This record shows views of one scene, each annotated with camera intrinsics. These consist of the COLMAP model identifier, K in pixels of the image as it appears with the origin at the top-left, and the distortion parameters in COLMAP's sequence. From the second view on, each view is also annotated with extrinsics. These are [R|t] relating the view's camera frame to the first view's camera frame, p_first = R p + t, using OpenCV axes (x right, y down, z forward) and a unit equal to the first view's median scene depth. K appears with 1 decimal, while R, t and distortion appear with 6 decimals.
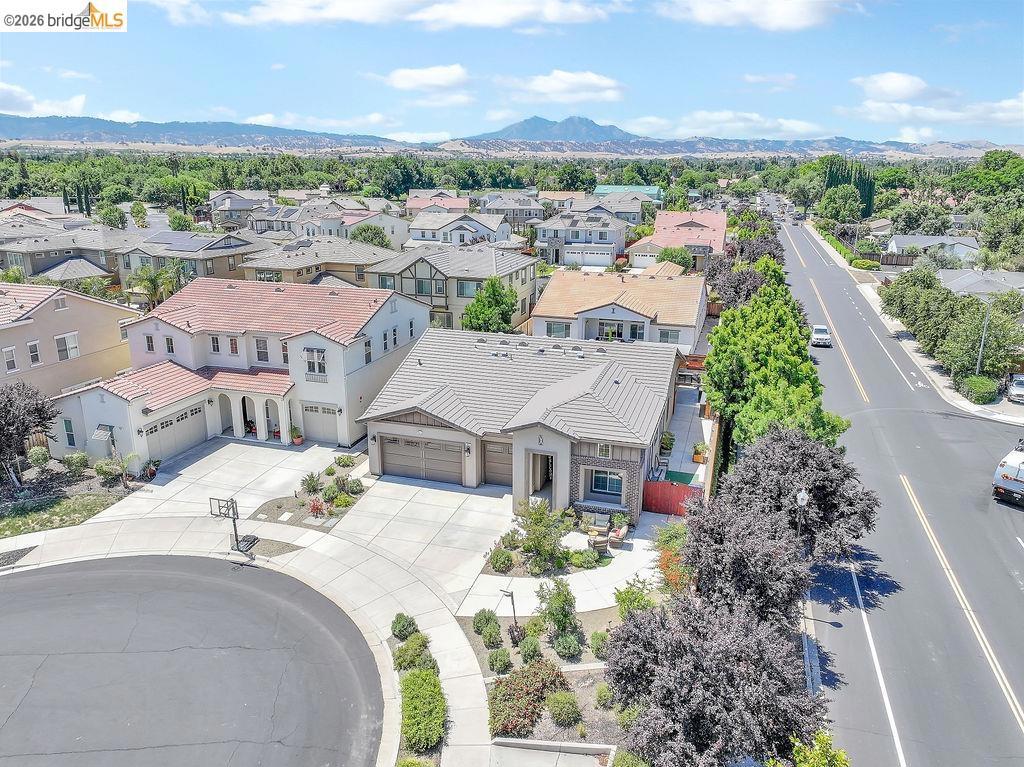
lens RADIAL K [[738.2, 0, 516.5], [0, 738.2, 378.7], [0, 0, 1]] dist [0.003038, 0.010527]
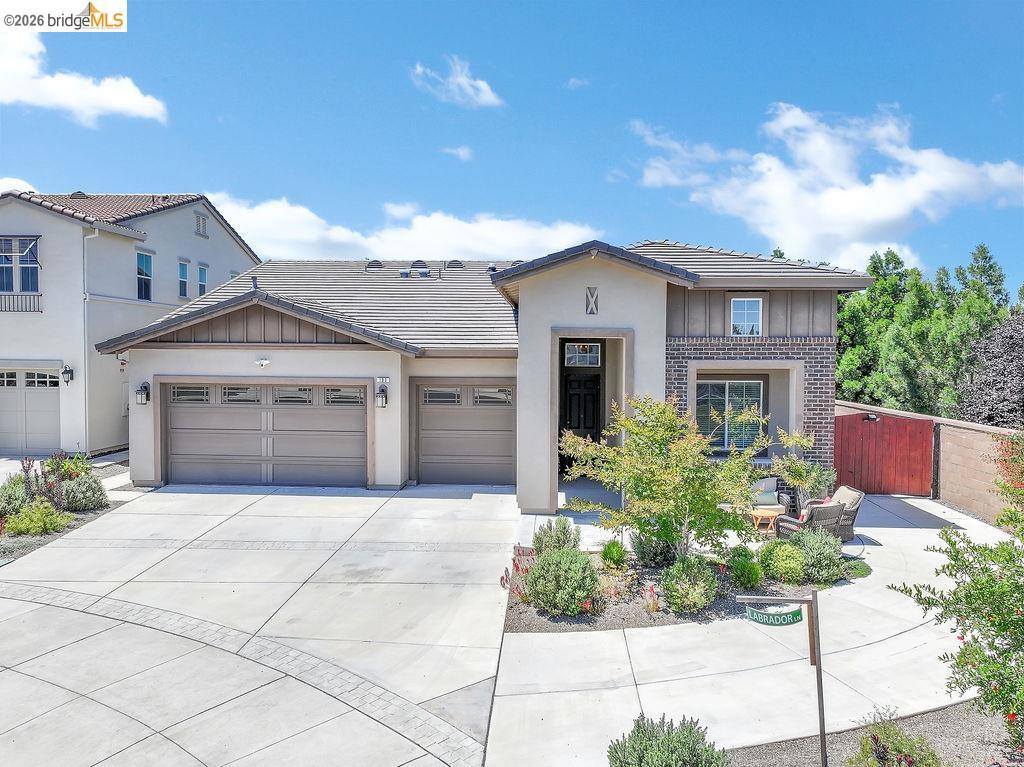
lens RADIAL K [[738.2, 0, 516.5], [0, 738.2, 378.7], [0, 0, 1]] dist [0.003038, 0.010527]
pose [[0.969852, -0.009302, 0.243517, -0.093410], [0.068322, 0.969575, -0.235069, 0.191999], [-0.233922, 0.244620, 0.940979, 0.571199]]
